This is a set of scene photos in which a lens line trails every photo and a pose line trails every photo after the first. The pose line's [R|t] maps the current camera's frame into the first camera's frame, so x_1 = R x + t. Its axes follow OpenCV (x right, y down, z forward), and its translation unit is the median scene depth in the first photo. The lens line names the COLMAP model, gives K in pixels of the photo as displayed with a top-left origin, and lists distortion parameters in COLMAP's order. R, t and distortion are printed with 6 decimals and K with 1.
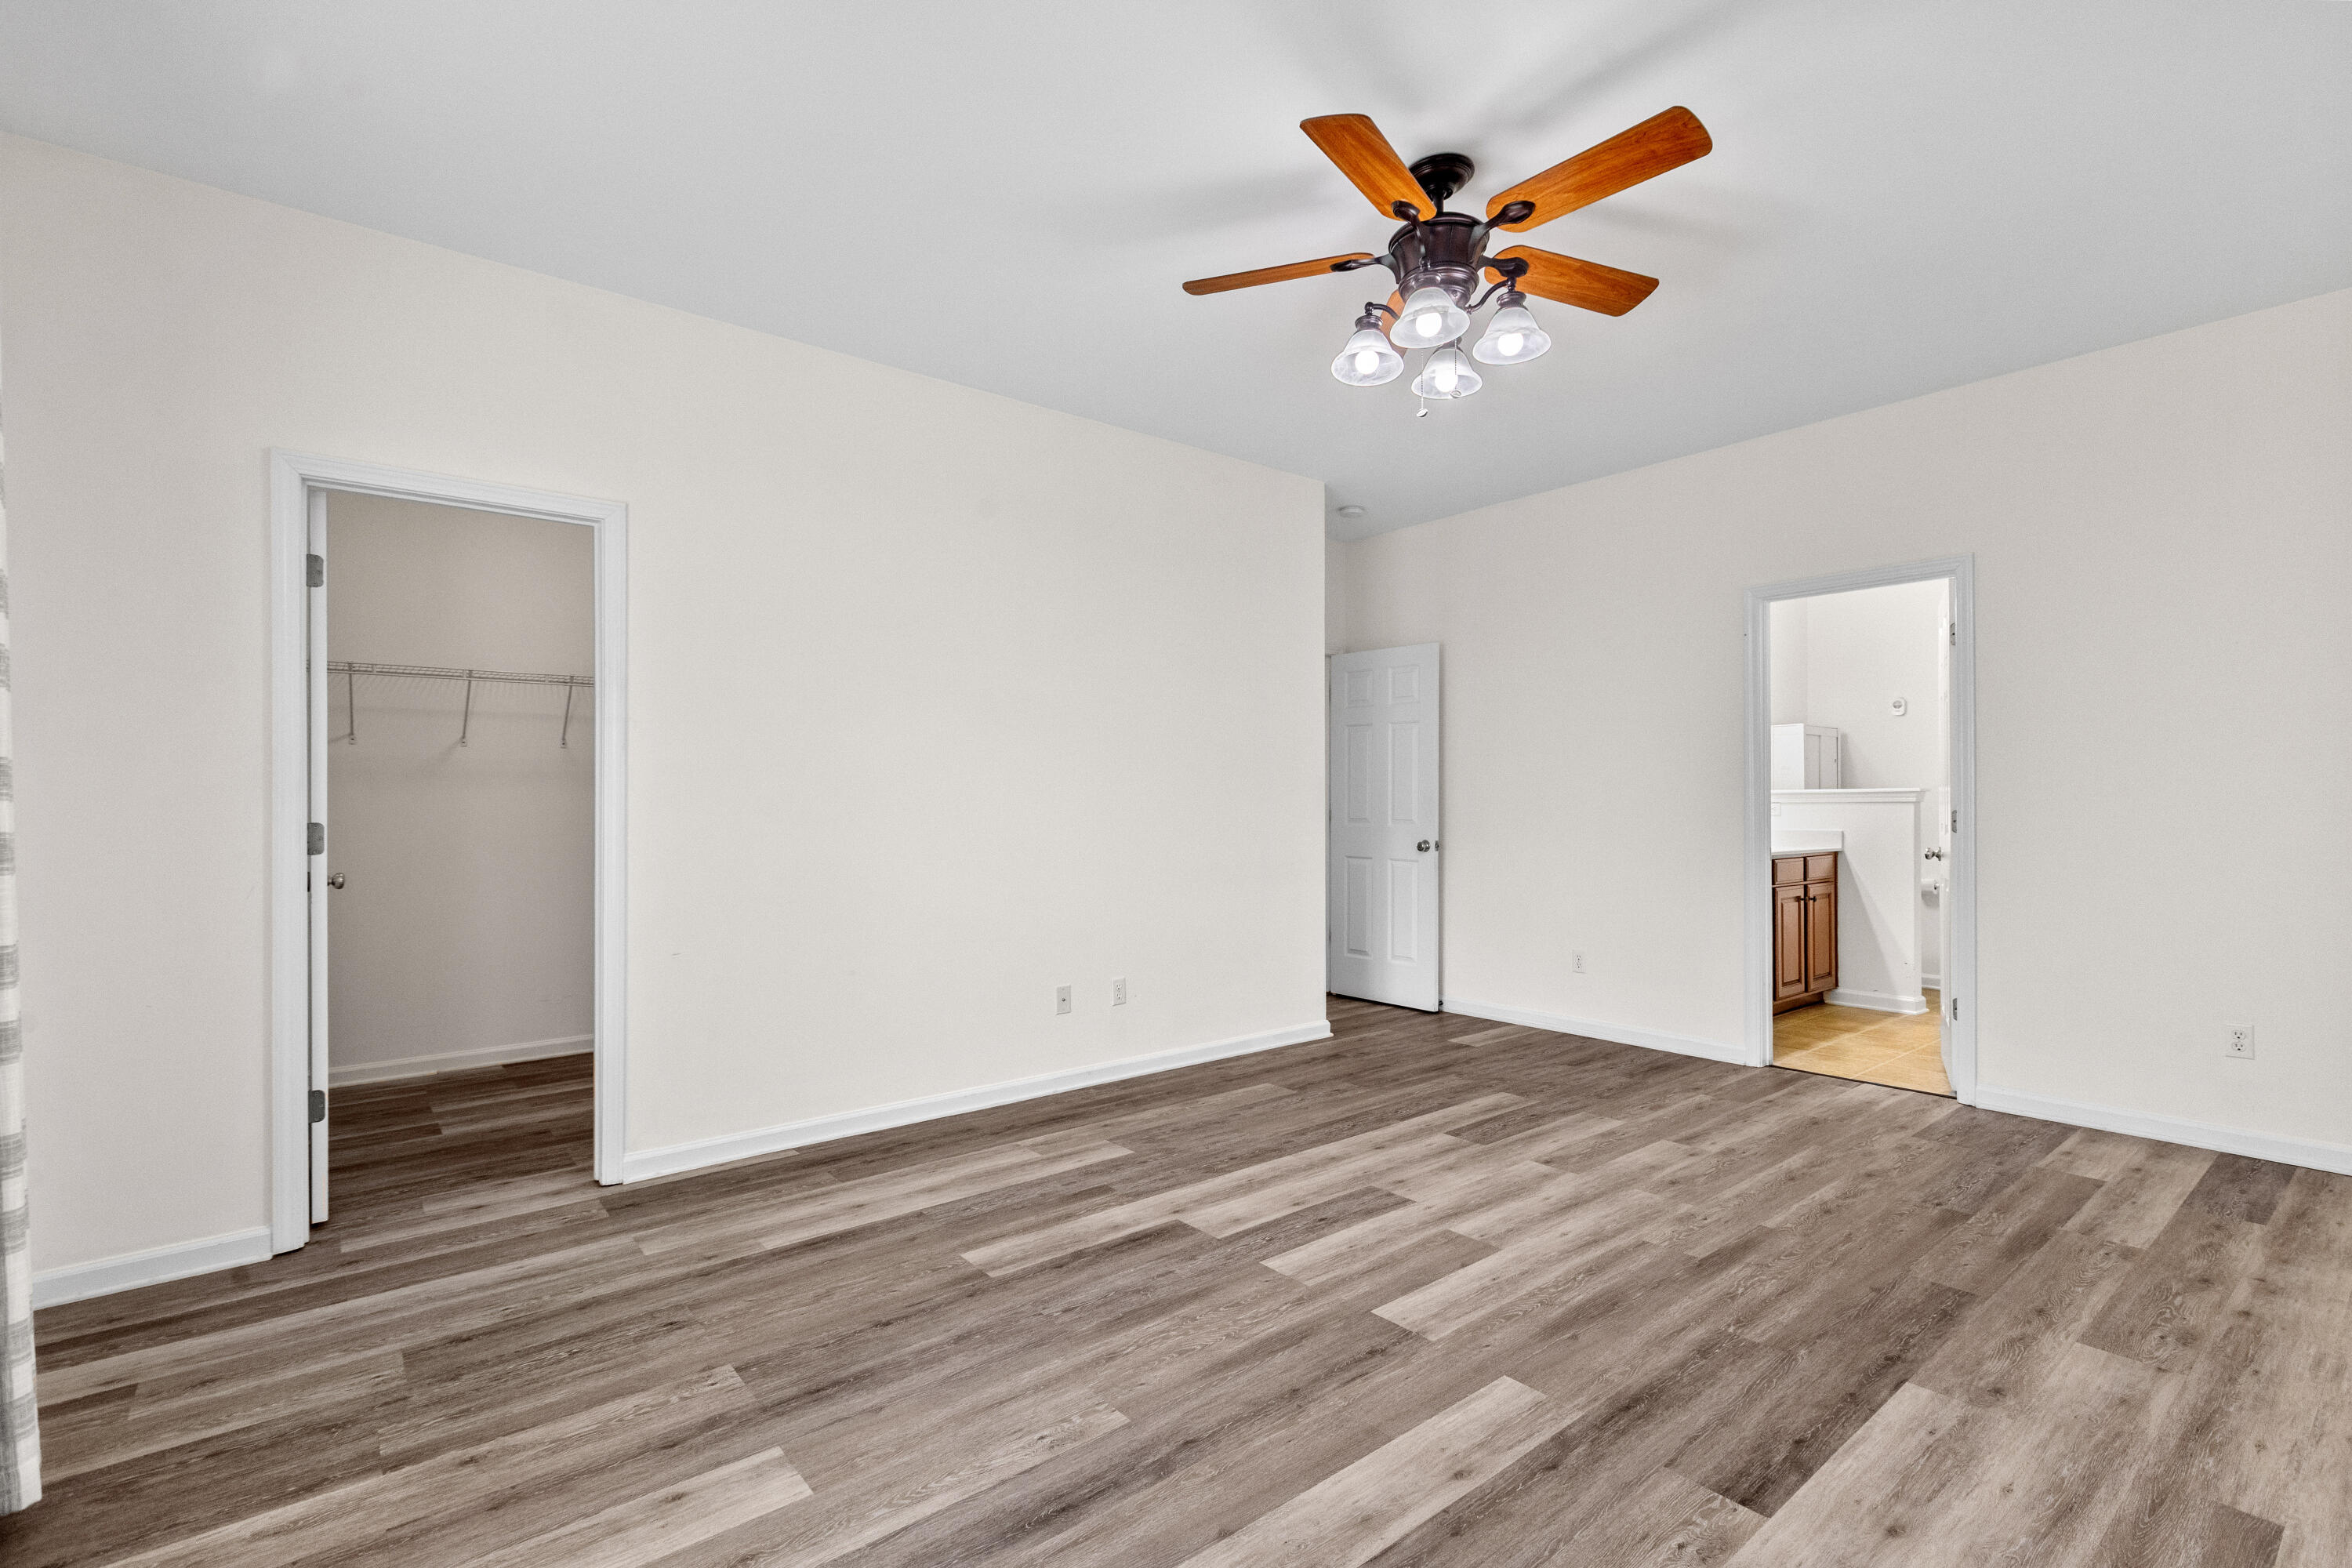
lens RADIAL K [[1075.1, 0, 1168.0], [0, 1075.1, 763.5], [0, 0, 1]] dist [-0.000204, -0.000595]
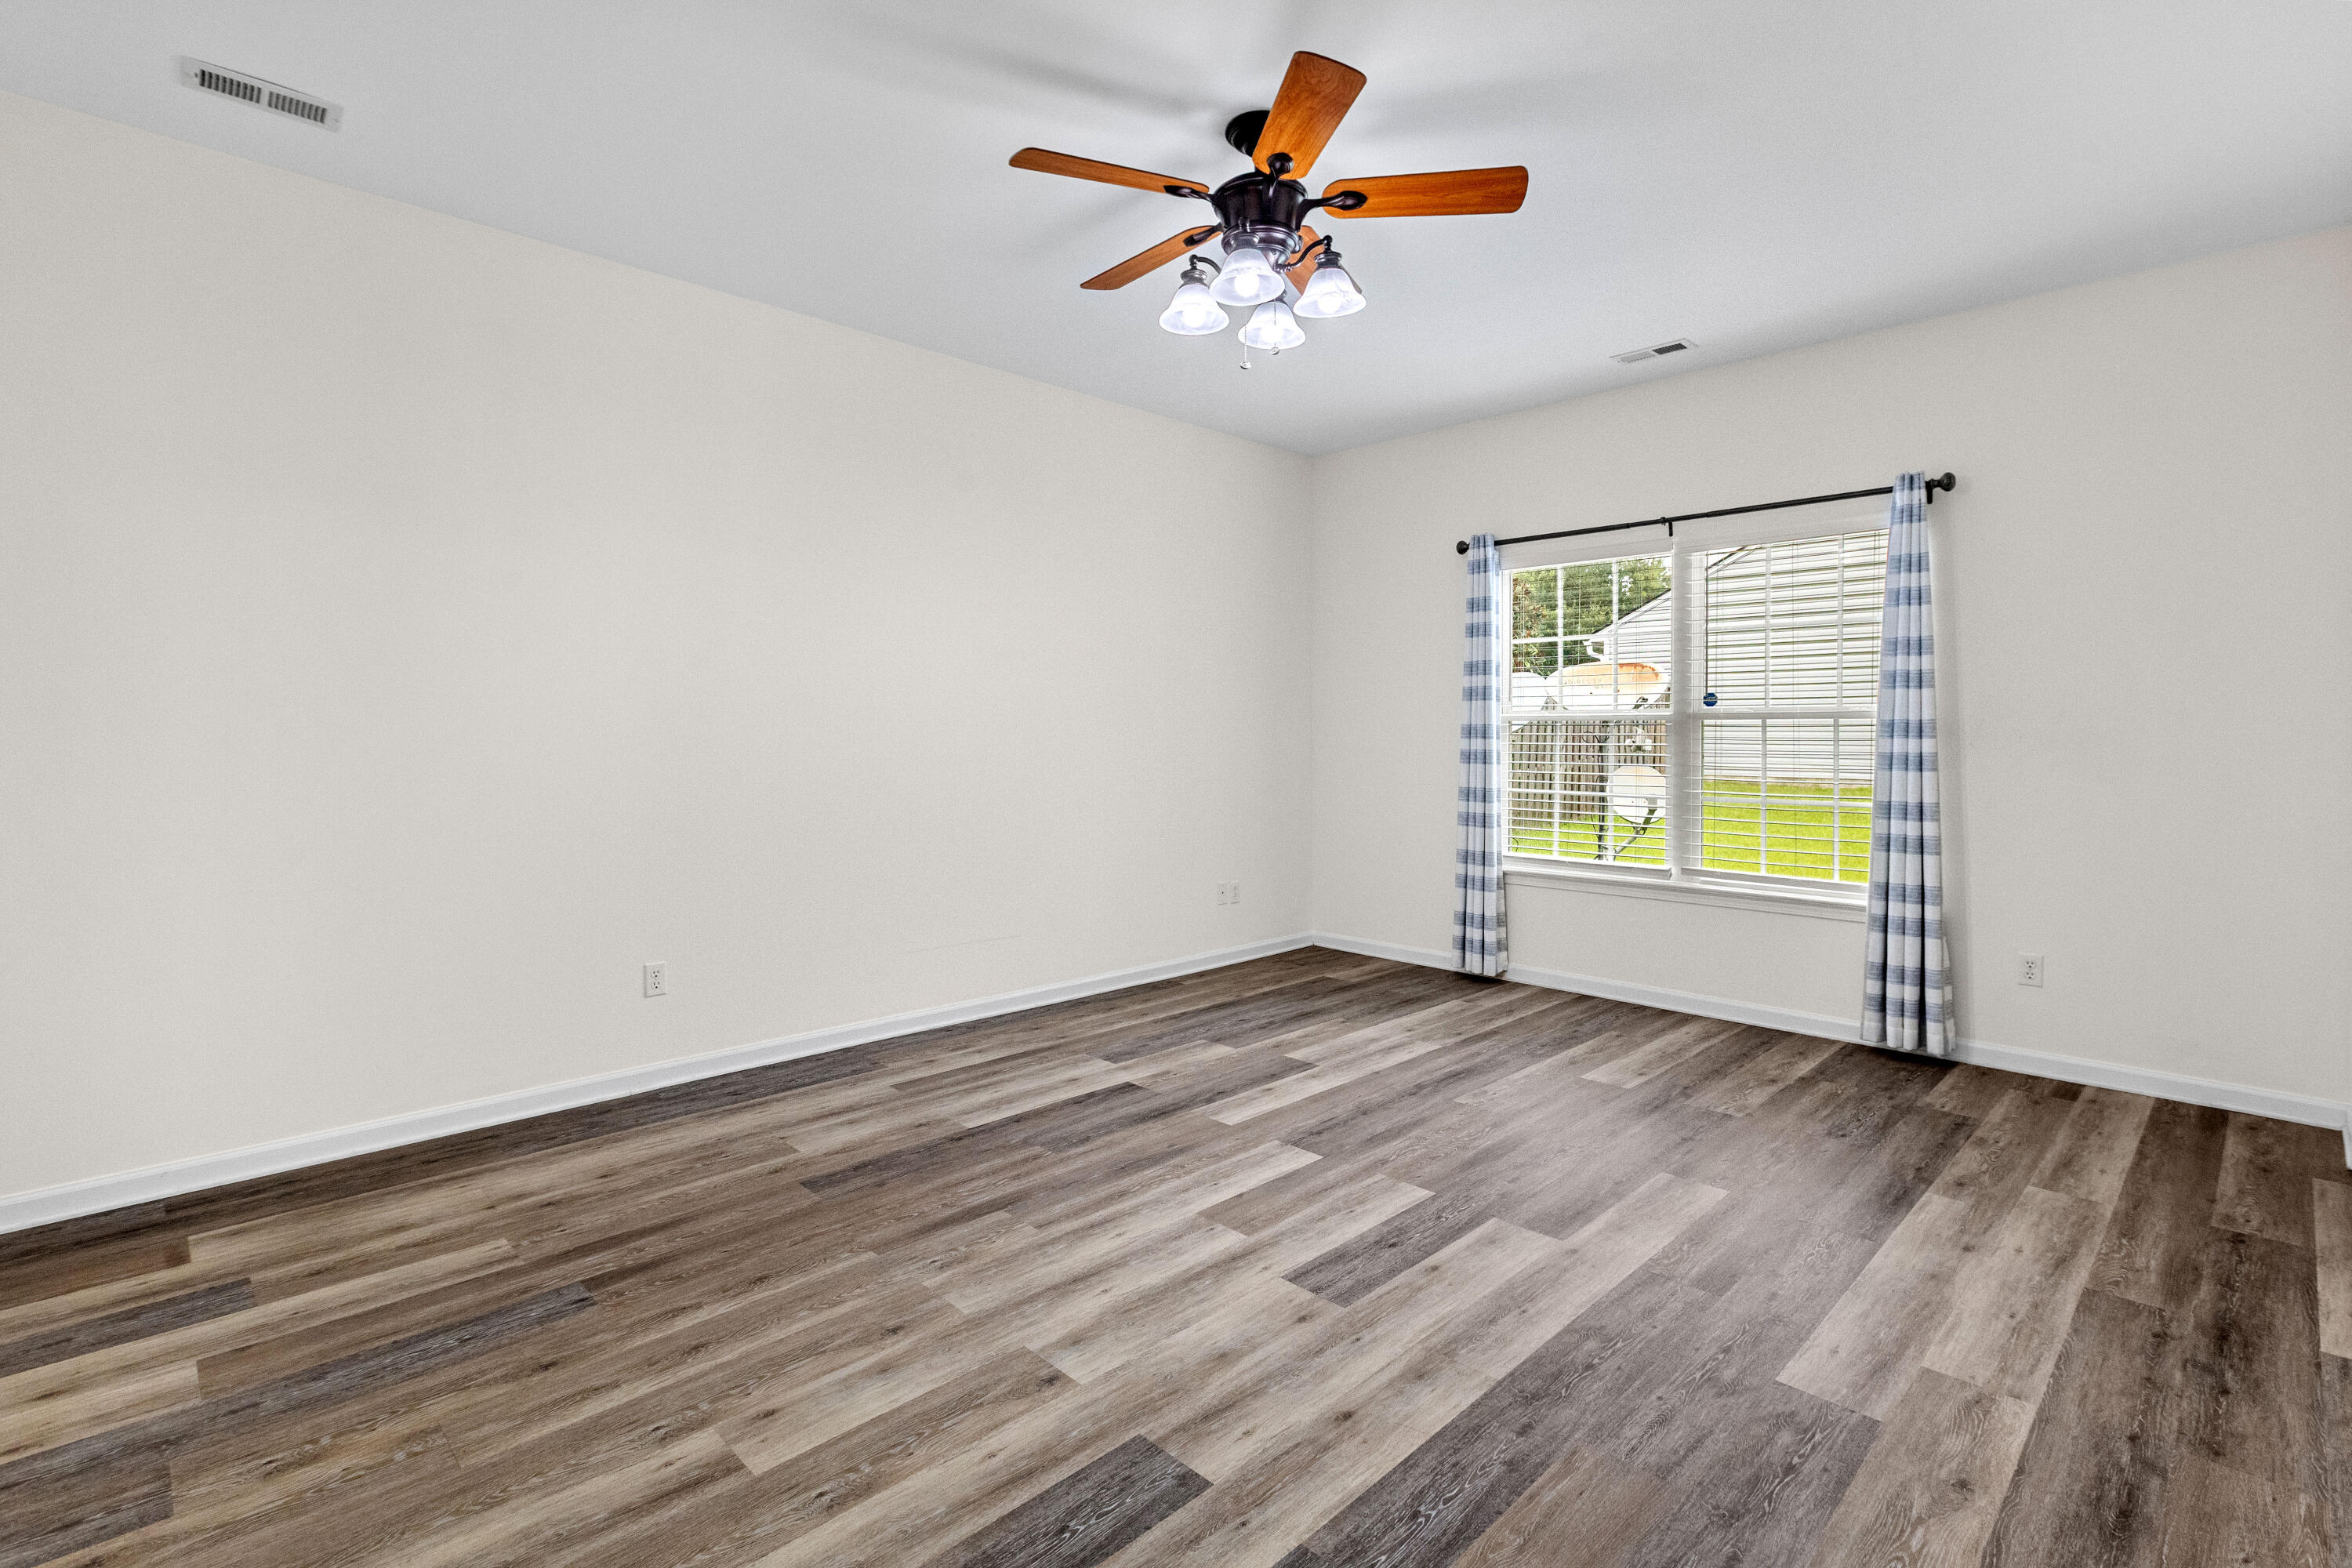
lens RADIAL K [[1075.1, 0, 1168.0], [0, 1075.1, 763.5], [0, 0, 1]] dist [-0.000204, -0.000595]
pose [[-0.995234, 0.008719, -0.097126, 0.383356], [0.009315, 0.999940, -0.005690, 0.050444], [0.097070, -0.006568, -0.995256, 1.760431]]
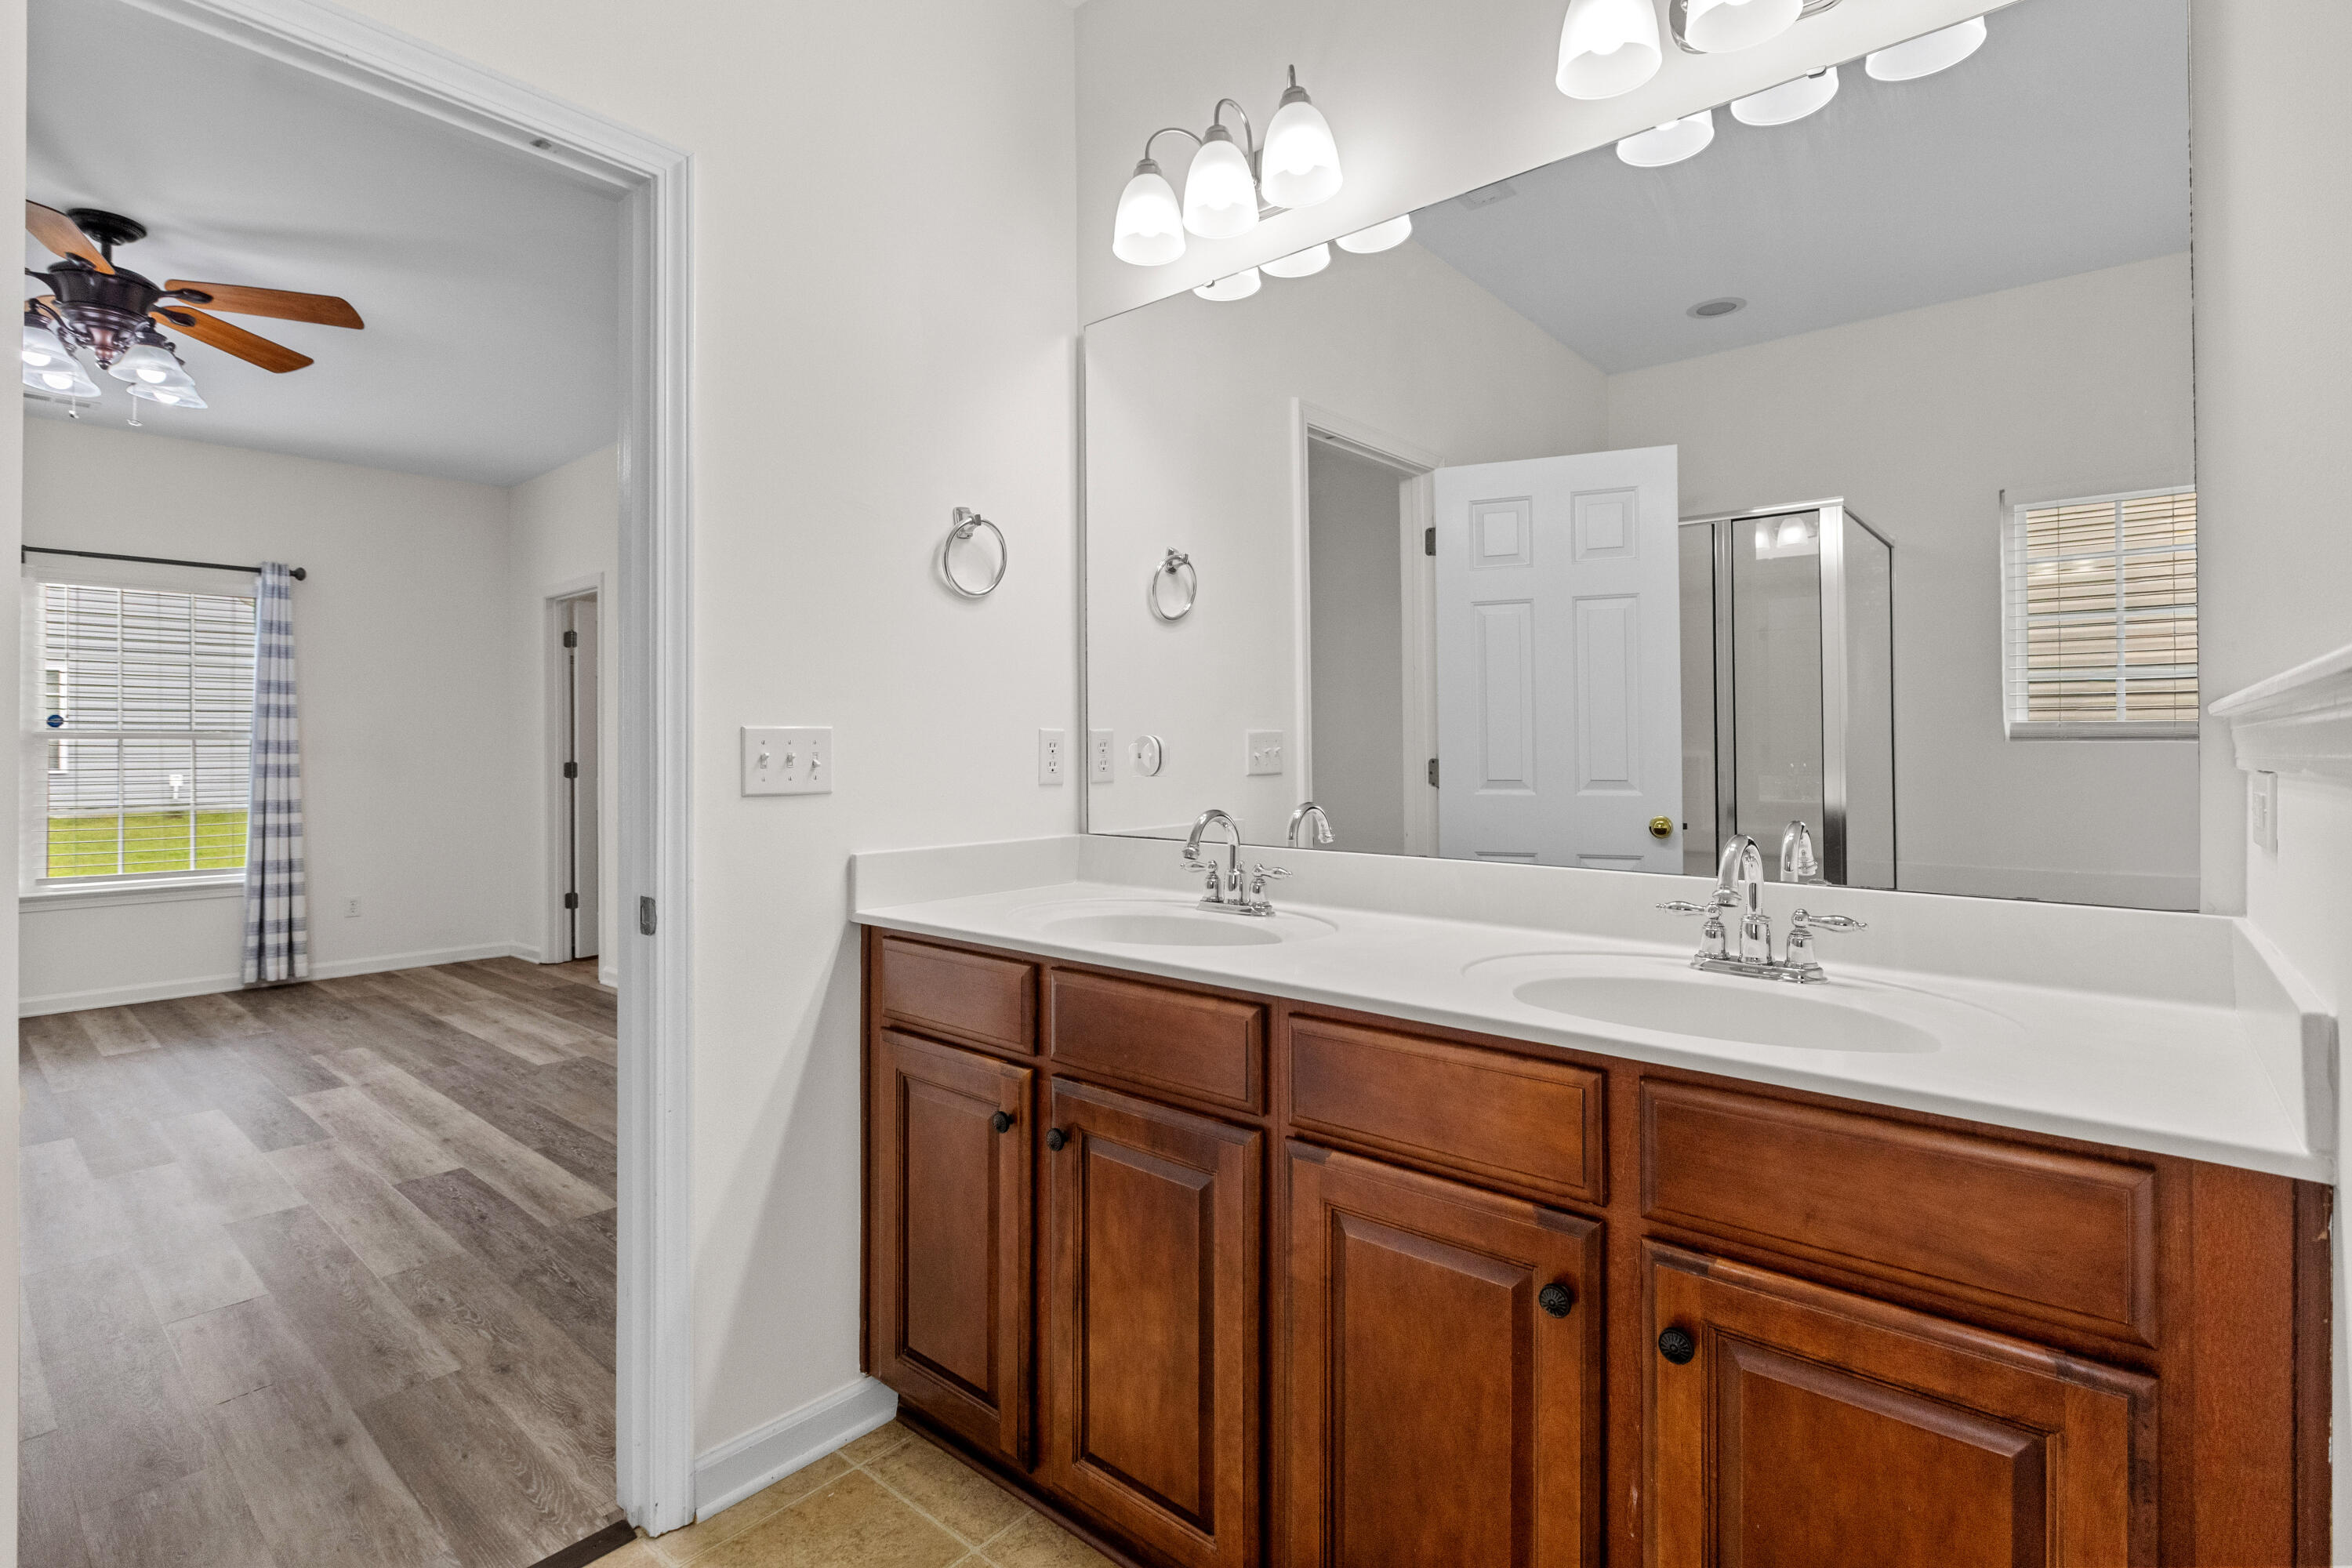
lens RADIAL K [[1086.9, 0, 1165.3], [0, 1086.9, 740.2], [0, 0, 1]] dist [-0.001519, -0.000493]
pose [[0.189985, -0.009955, -0.981737, 1.410560], [0.029346, 0.999559, -0.004457, 0.049600], [0.981348, -0.027963, 0.190193, 1.663906]]
